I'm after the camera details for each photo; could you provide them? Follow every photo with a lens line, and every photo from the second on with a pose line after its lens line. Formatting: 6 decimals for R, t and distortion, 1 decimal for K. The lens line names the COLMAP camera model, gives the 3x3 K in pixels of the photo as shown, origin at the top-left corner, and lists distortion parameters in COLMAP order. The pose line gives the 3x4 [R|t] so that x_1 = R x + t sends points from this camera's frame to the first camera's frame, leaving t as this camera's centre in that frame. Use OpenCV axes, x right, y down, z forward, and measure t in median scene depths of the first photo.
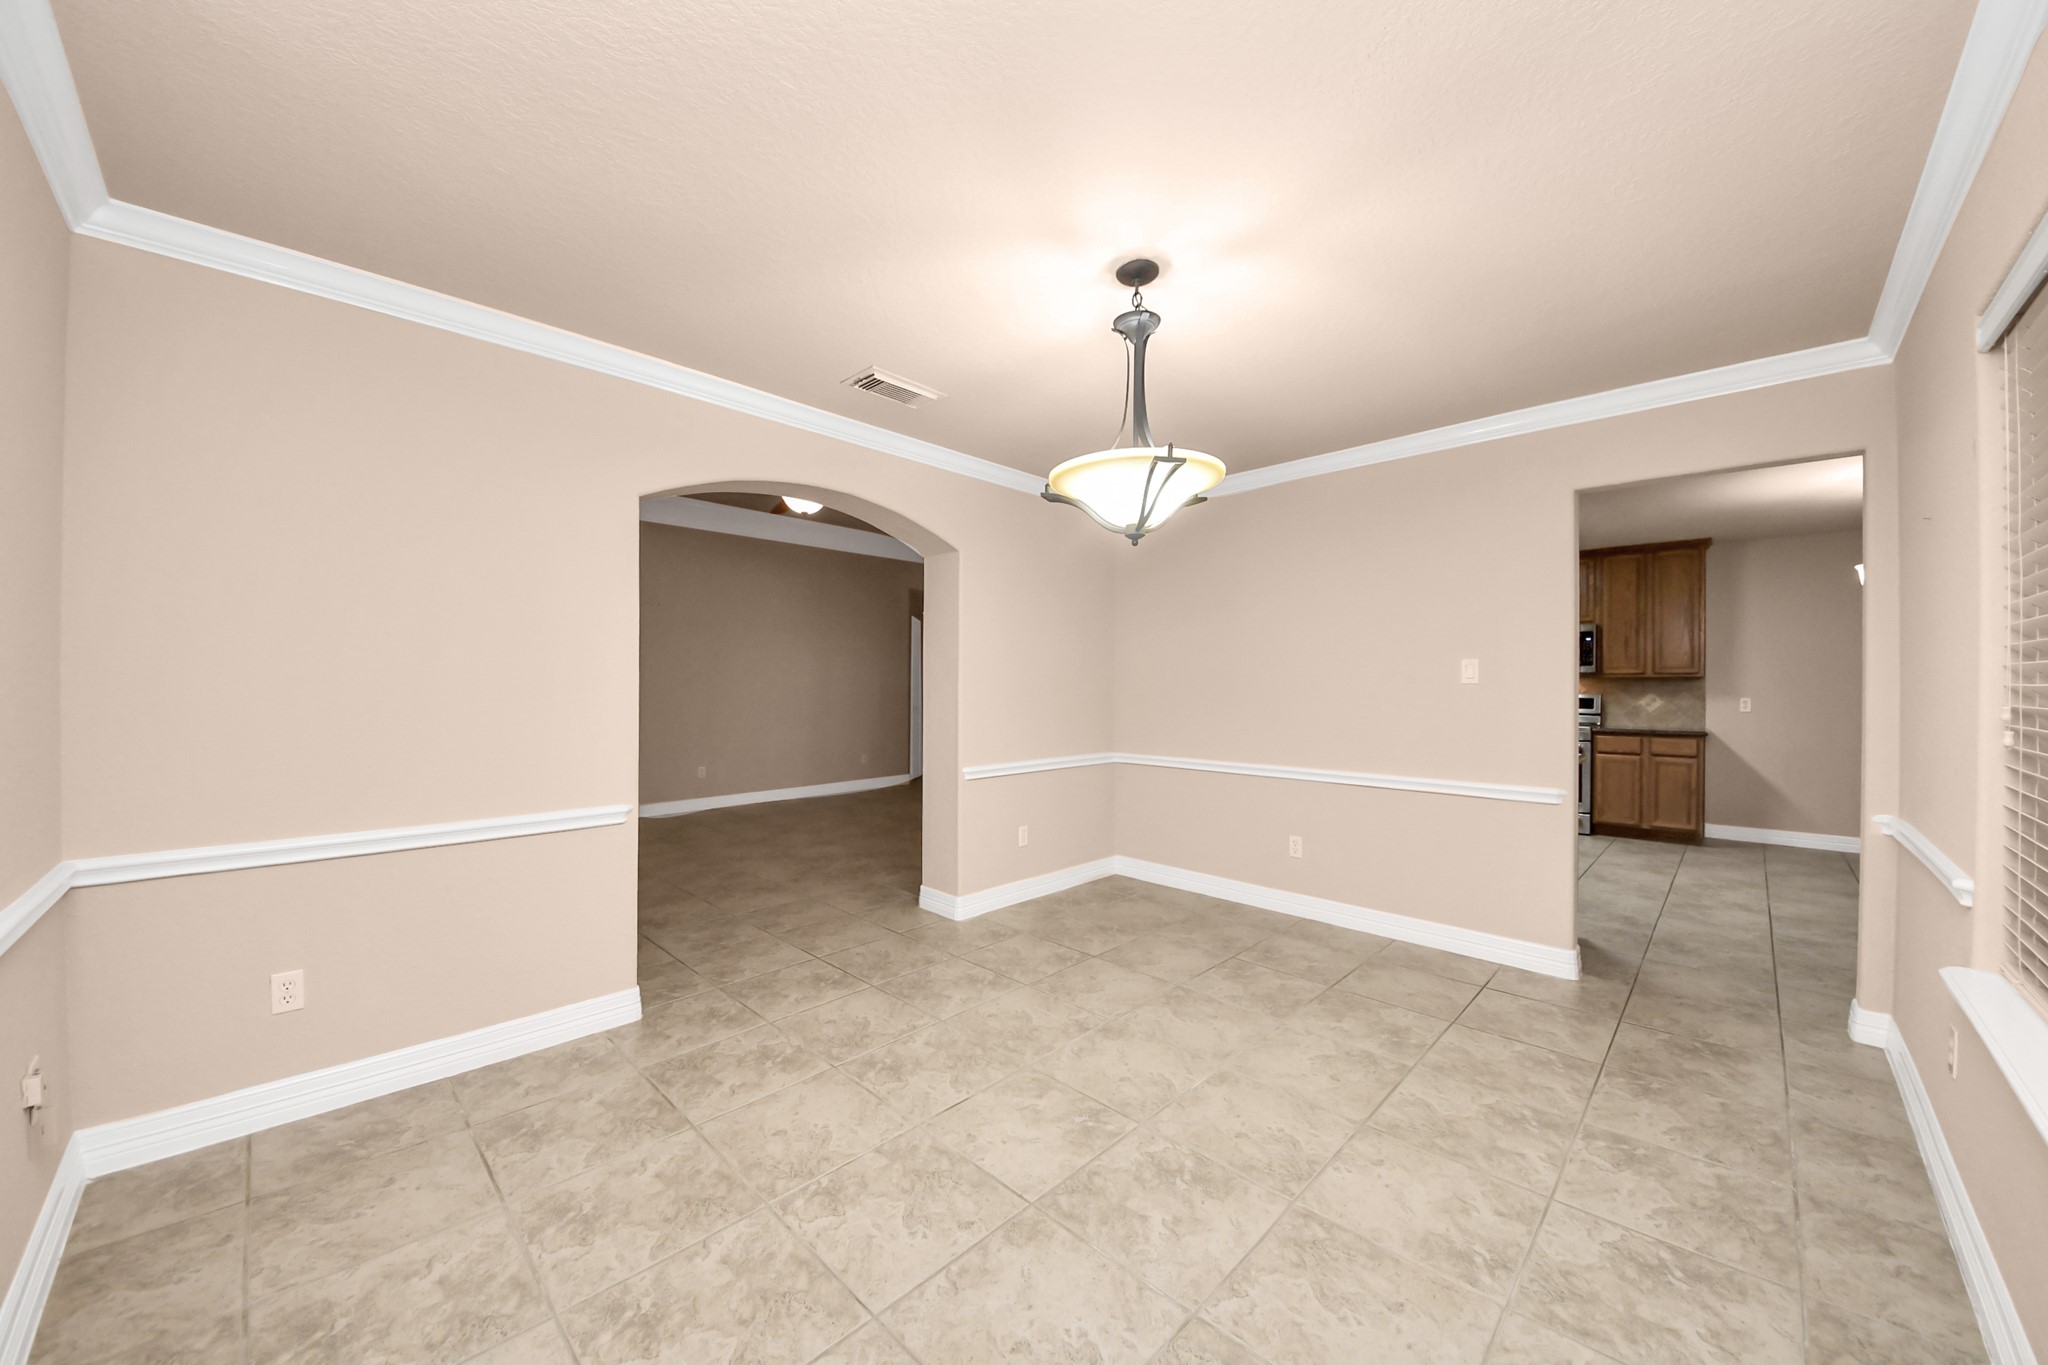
lens RADIAL K [[756.3, 0, 1028.8], [0, 756.3, 678.6], [0, 0, 1]] dist [-0.040579, -0.000355]
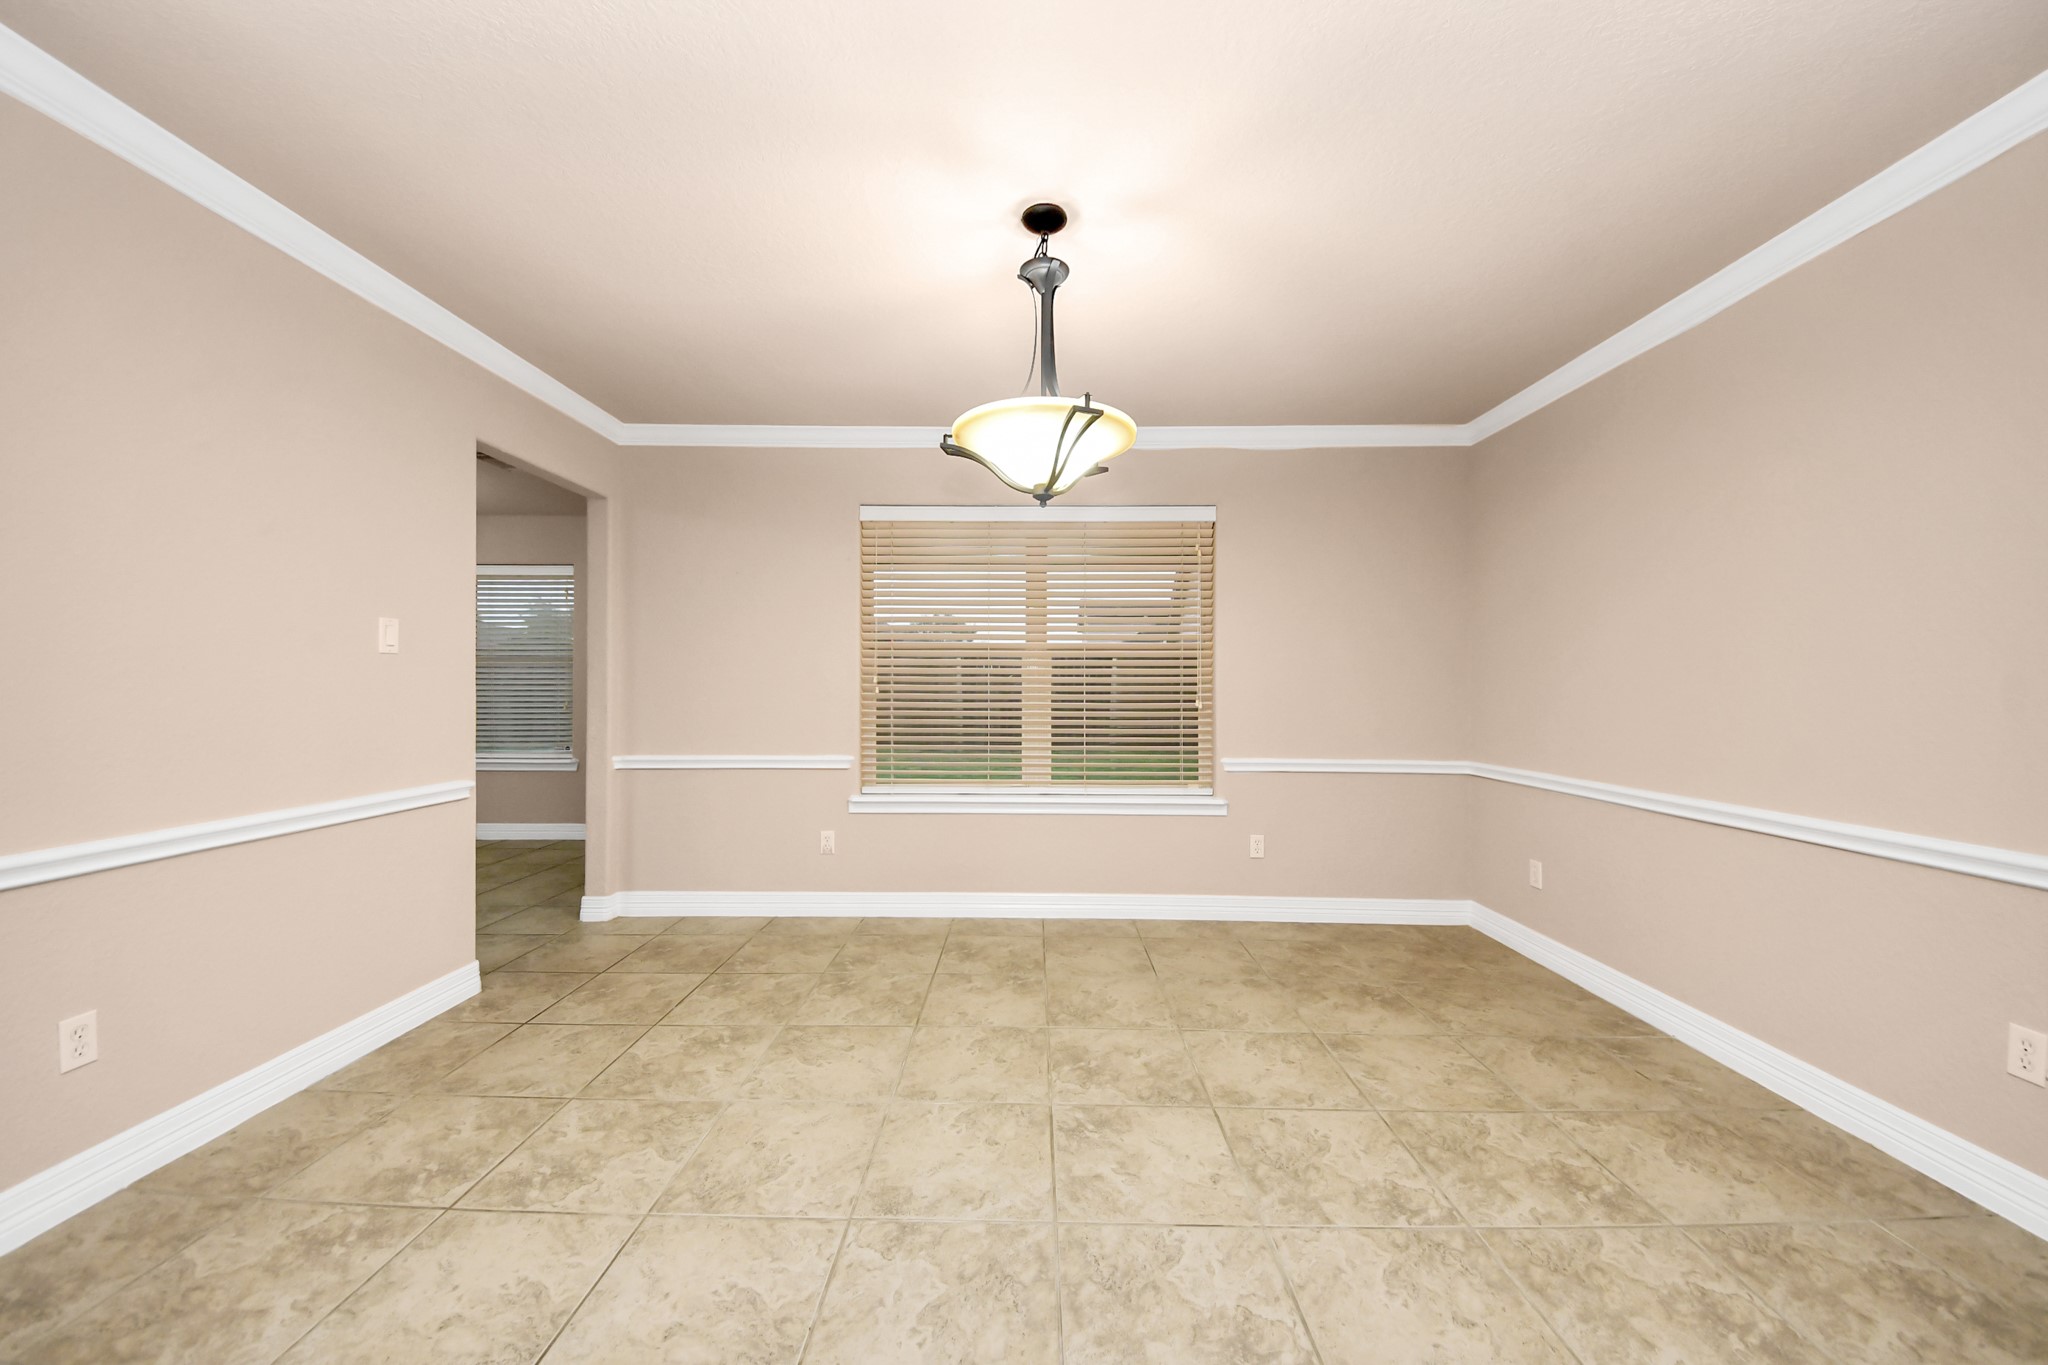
lens RADIAL K [[756.3, 0, 1016.7], [0, 756.3, 671.2], [0, 0, 1]] dist [-0.040579, -0.000355]
pose [[-0.700631, 0.006570, 0.713493, -0.533407], [-0.001316, 0.999944, -0.010500, 0.051189], [-0.713522, -0.008295, -0.700583, 1.791284]]
